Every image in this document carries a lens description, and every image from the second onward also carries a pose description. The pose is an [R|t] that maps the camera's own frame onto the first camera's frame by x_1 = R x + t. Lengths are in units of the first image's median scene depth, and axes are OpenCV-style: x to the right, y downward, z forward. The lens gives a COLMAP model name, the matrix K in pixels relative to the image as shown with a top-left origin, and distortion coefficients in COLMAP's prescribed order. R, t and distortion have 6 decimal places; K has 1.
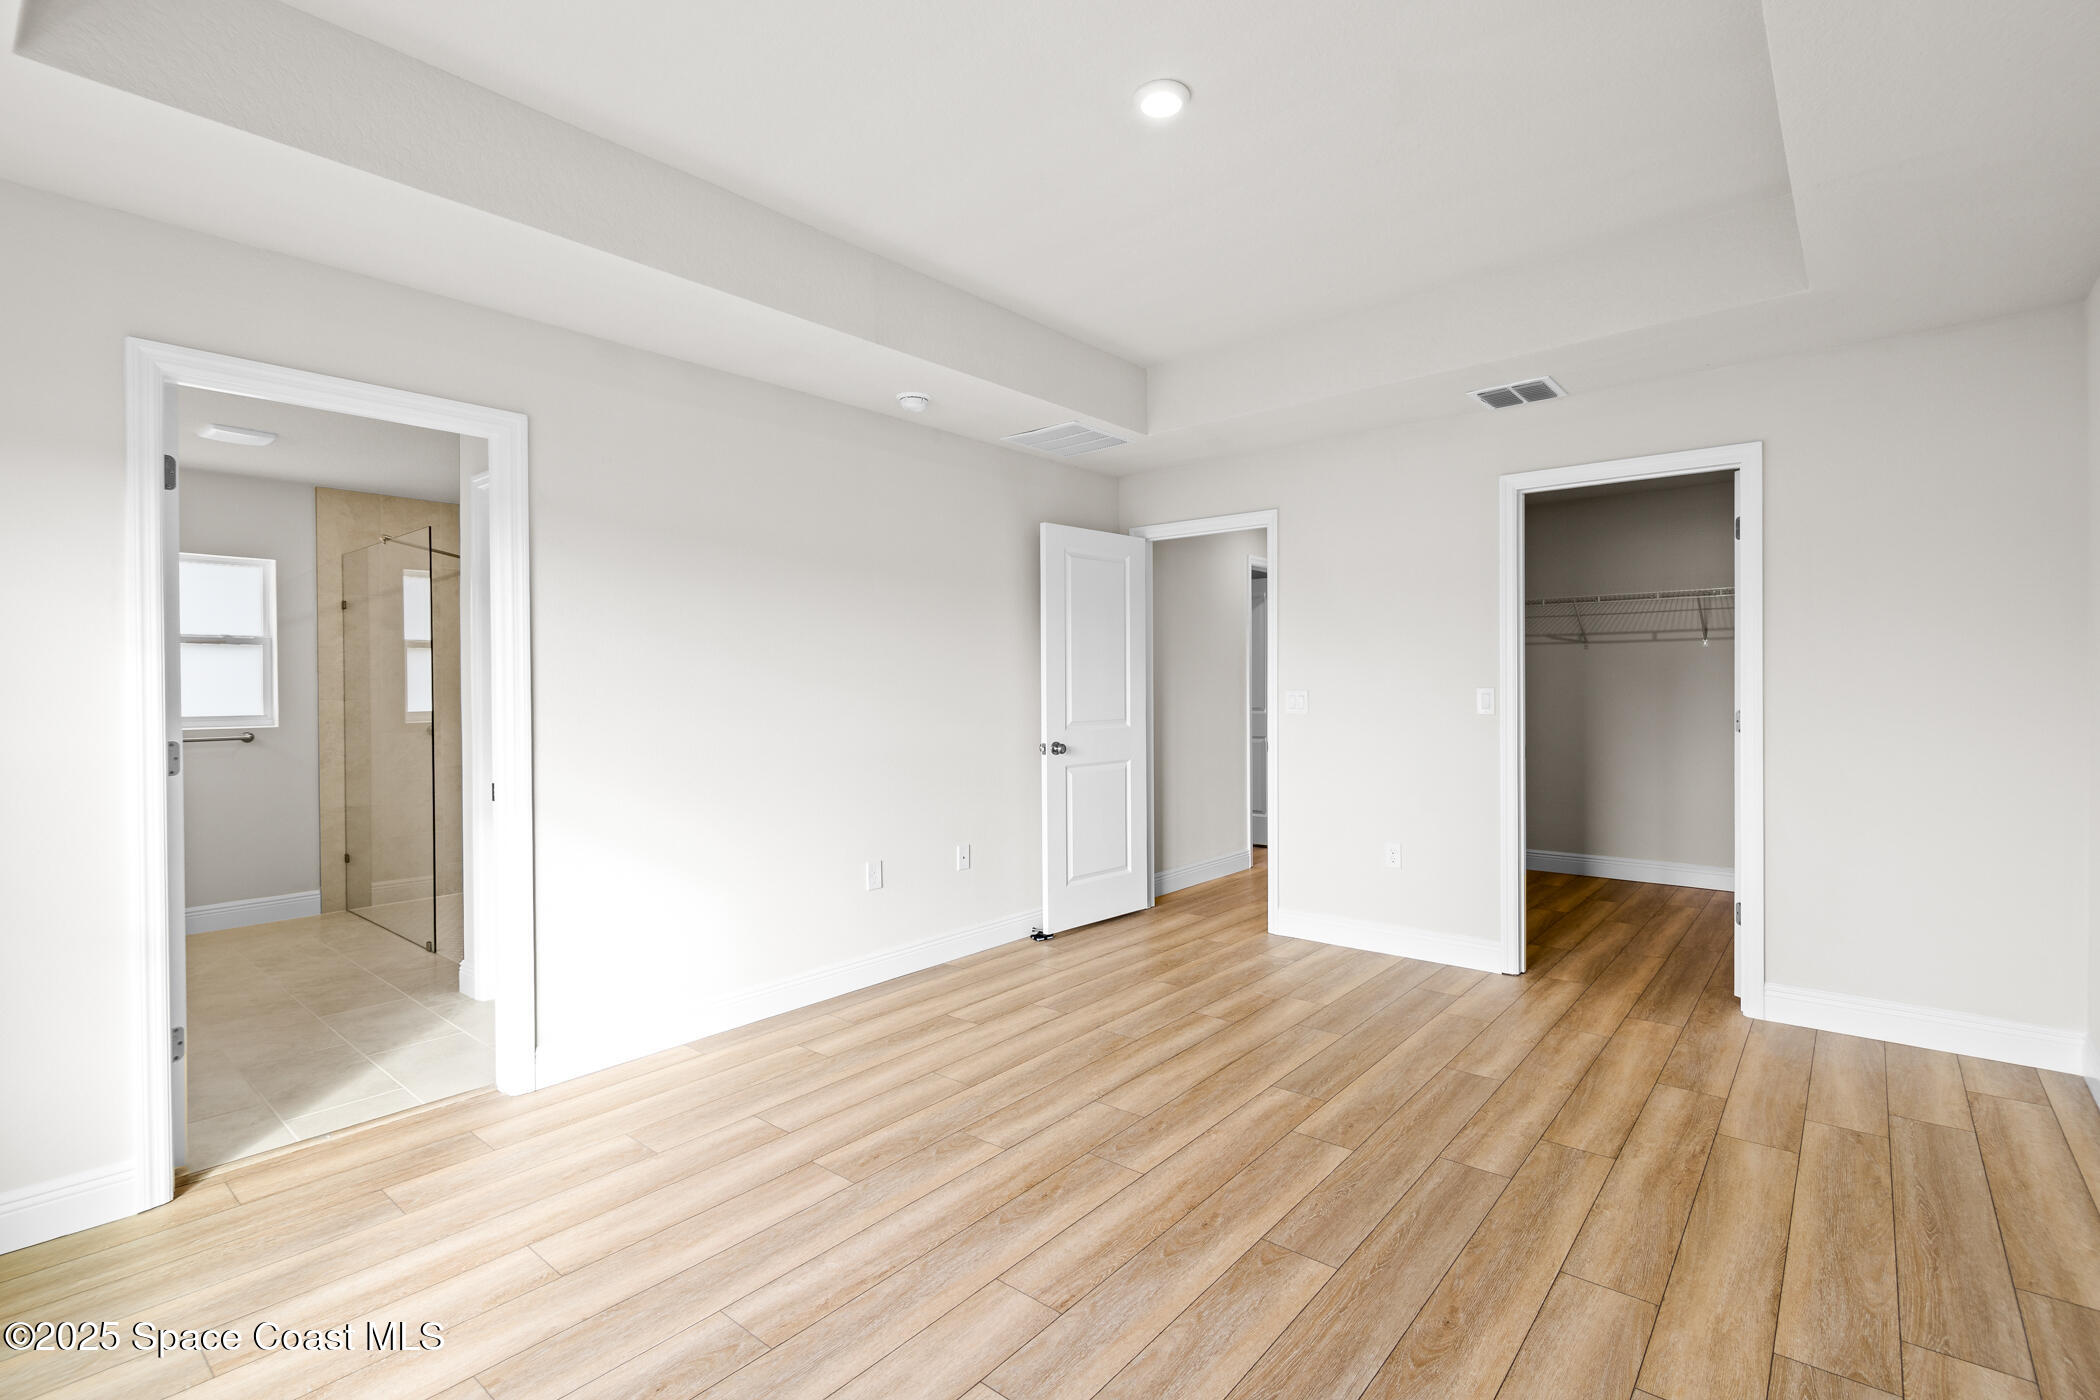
lens RADIAL K [[957.3, 0, 1056.2], [0, 957.3, 691.3], [0, 0, 1]] dist [-0.001814, -0.000326]
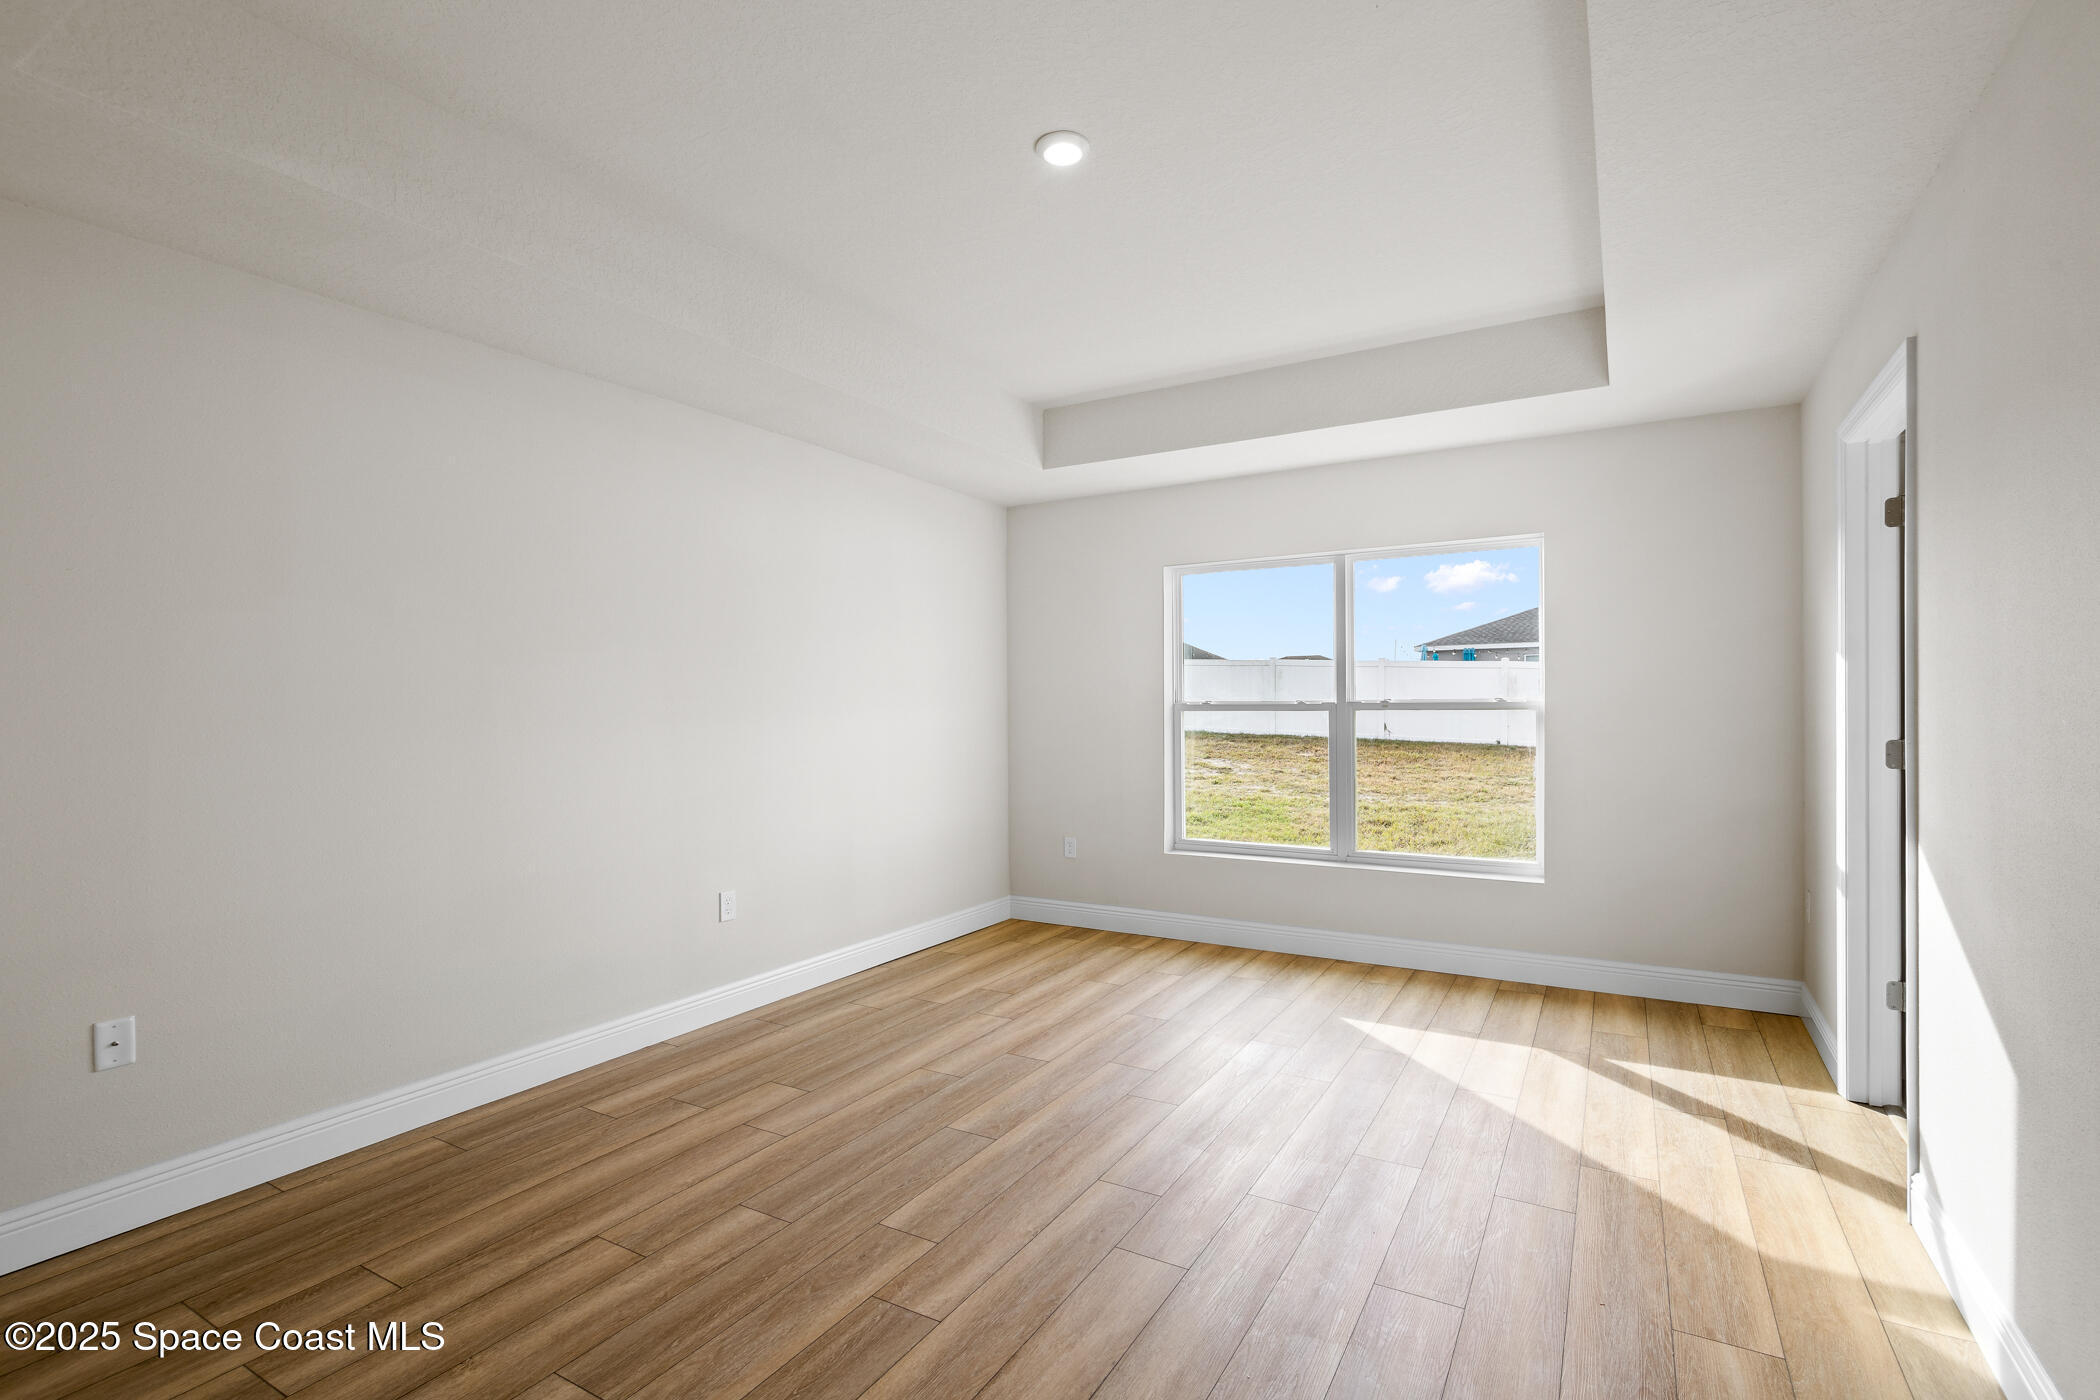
lens RADIAL K [[969.8, 0, 1062.0], [0, 969.8, 735.6], [0, 0, 1]] dist [-0.001405, -0.000172]
pose [[-0.983876, 0.023167, -0.177347, 0.304166], [0.016988, 0.999197, 0.036280, -0.015545], [0.178045, 0.032682, -0.983479, 2.001918]]
